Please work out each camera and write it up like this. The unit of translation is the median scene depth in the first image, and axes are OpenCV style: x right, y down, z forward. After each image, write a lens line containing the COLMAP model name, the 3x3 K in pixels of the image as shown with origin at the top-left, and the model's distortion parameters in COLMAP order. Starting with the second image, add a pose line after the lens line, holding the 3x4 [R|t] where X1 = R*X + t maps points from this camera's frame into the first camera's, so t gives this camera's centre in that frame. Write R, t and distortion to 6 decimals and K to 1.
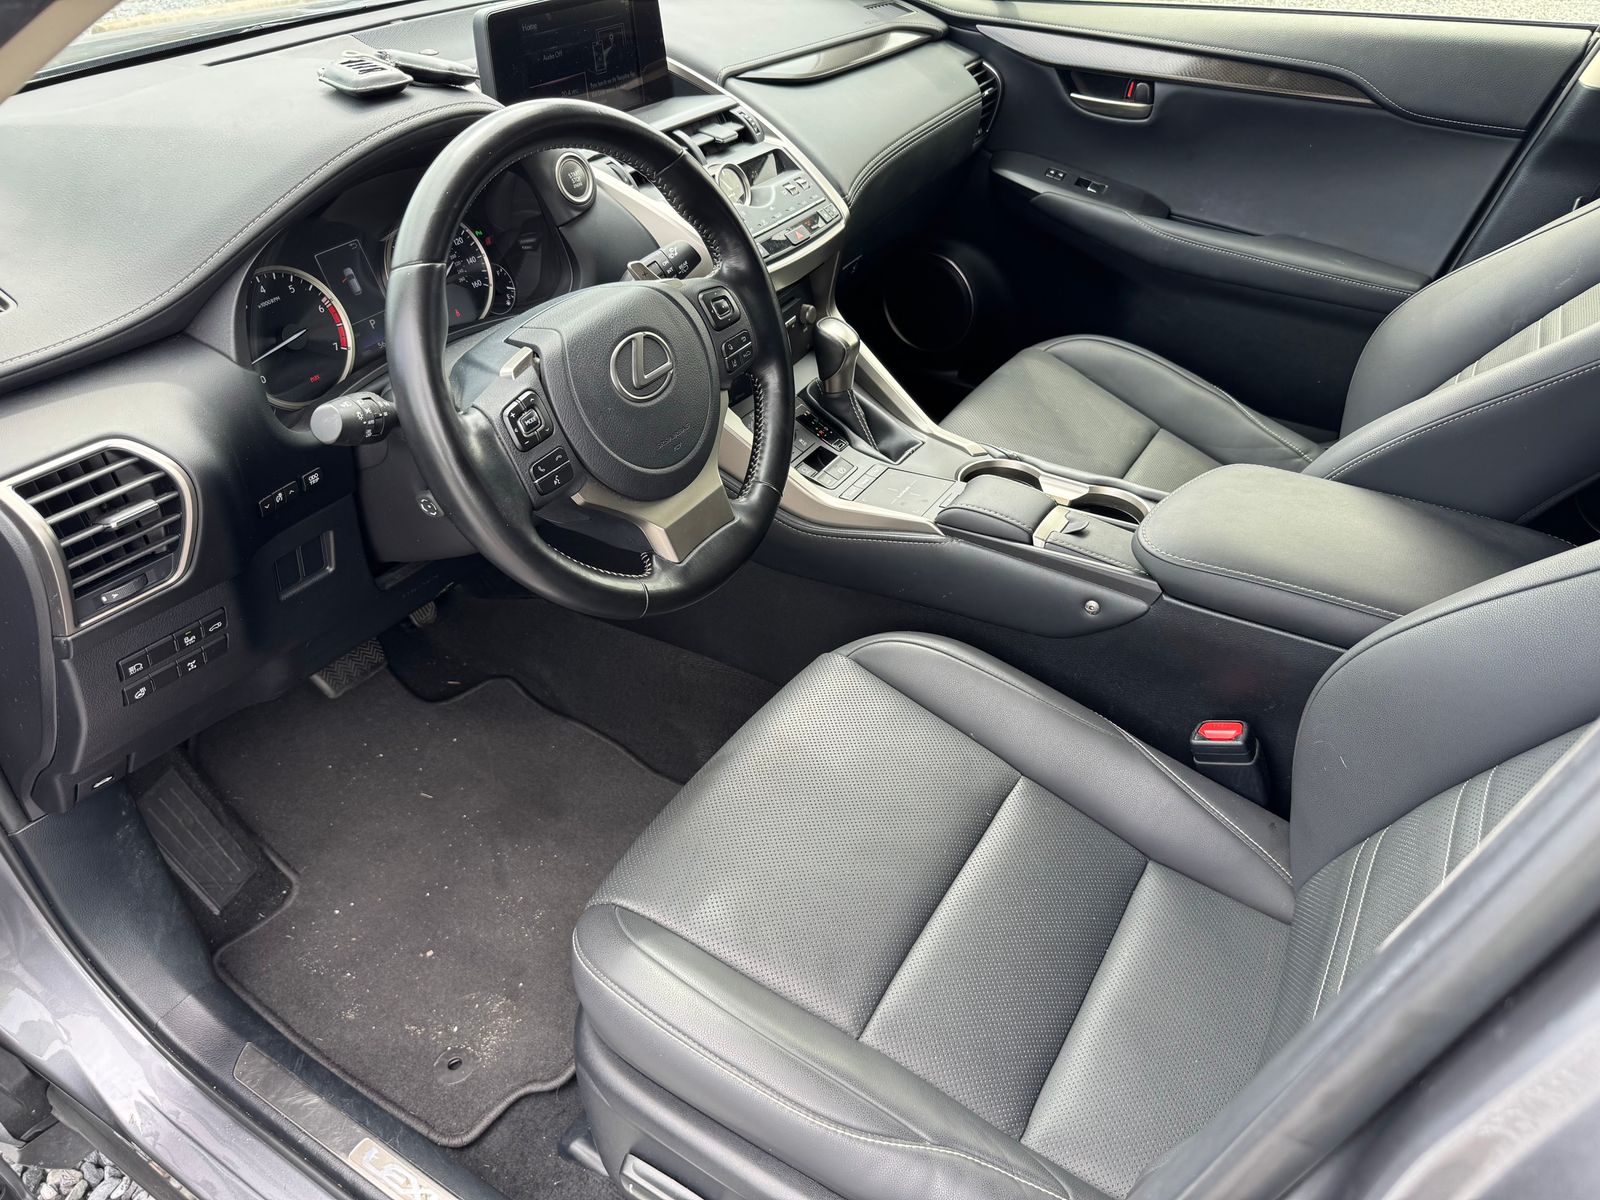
lens RADIAL K [[1143.8, 0, 798.0], [0, 1143.8, 608.5], [0, 0, 1]] dist [0.036680, -0.050284]
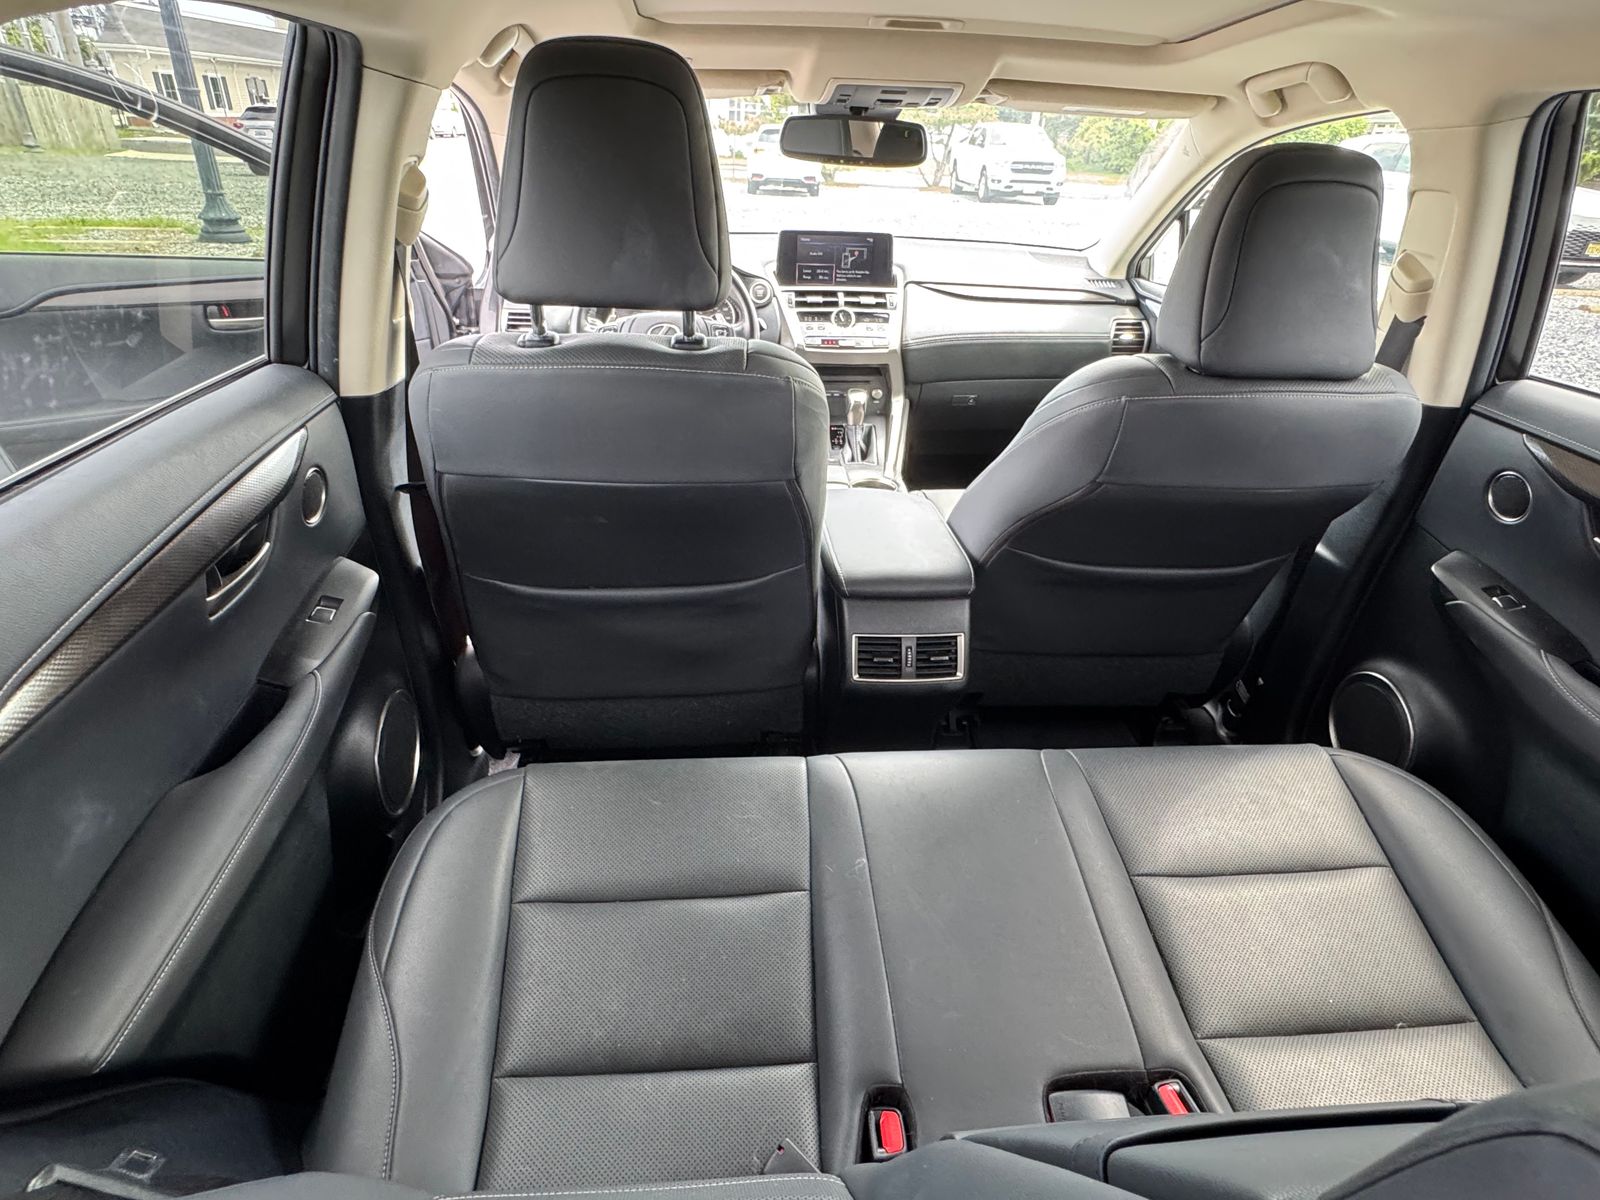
lens RADIAL K [[877.1, 0, 795.2], [0, 877.1, 602.9], [0, 0, 1]] dist [0.000628, -0.000790]
pose [[0.592838, 0.396308, -0.701058, 1.185623], [-0.502871, 0.862127, 0.062115, 0.029436], [0.629018, 0.315718, 0.710393, -0.043880]]
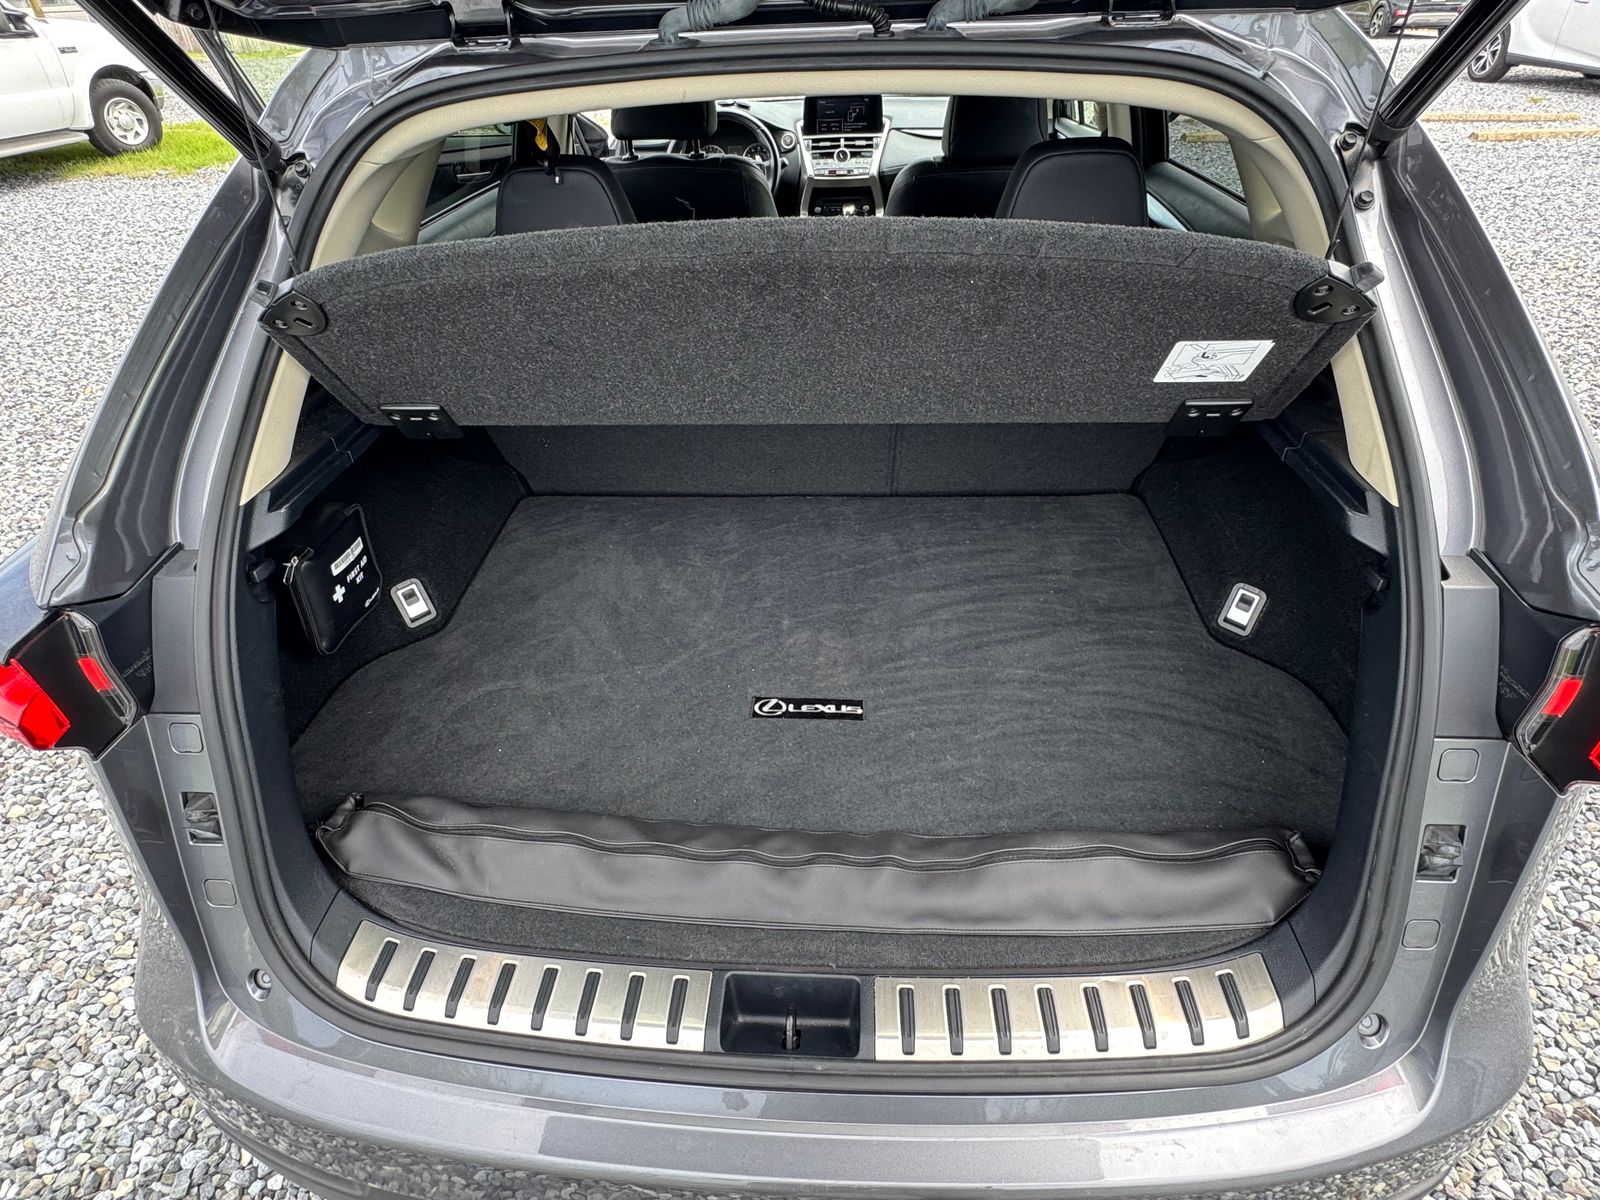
lens RADIAL K [[877.1, 0, 795.2], [0, 877.1, 602.9], [0, 0, 1]] dist [0.000628, -0.000790]
pose [[0.470720, 0.494767, -0.730499, 2.198147], [-0.494253, 0.833728, 0.246196, 0.130073], [0.730847, 0.245162, 0.636992, -0.341315]]
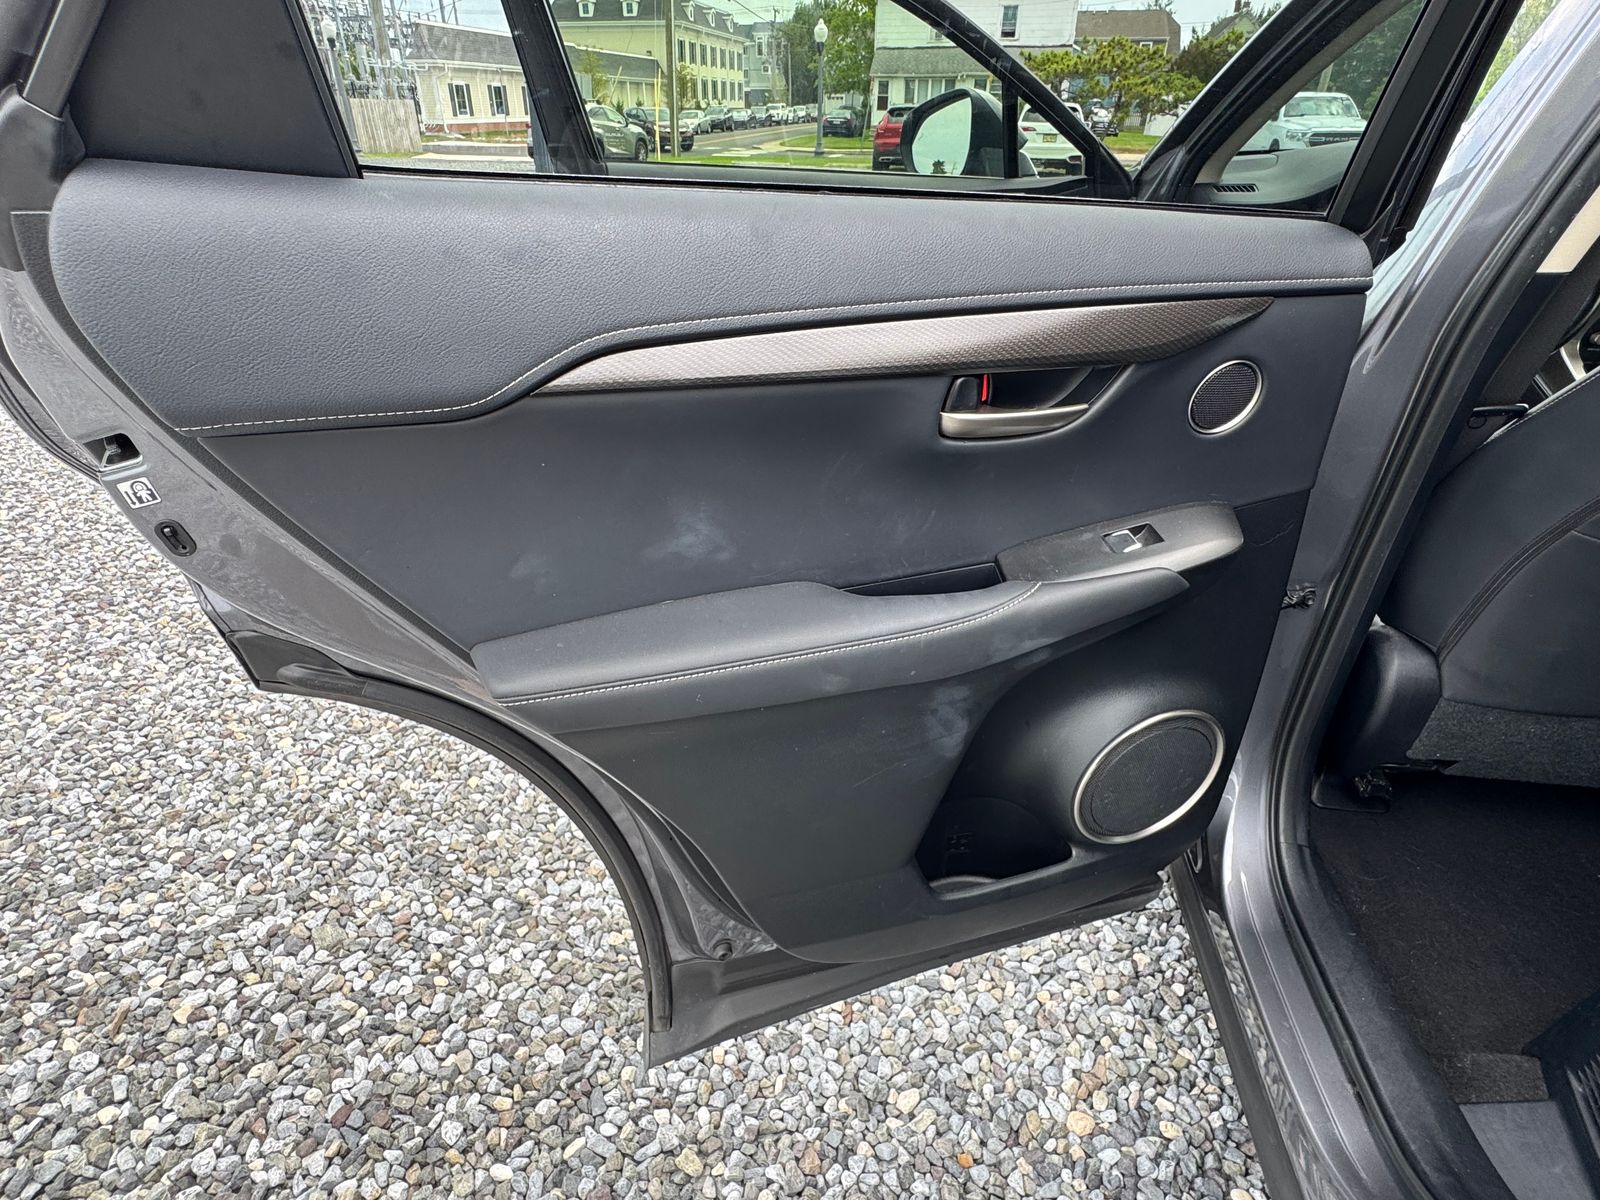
lens RADIAL K [[882.1, 0, 793.4], [0, 882.1, 601.4], [0, 0, 1]] dist [0.000843, -0.000423]
pose [[0.399369, 0.437425, -0.805707, 0.640663], [-0.541117, 0.821894, 0.177995, 0.489423], [0.740066, 0.364896, 0.564937, -0.418076]]
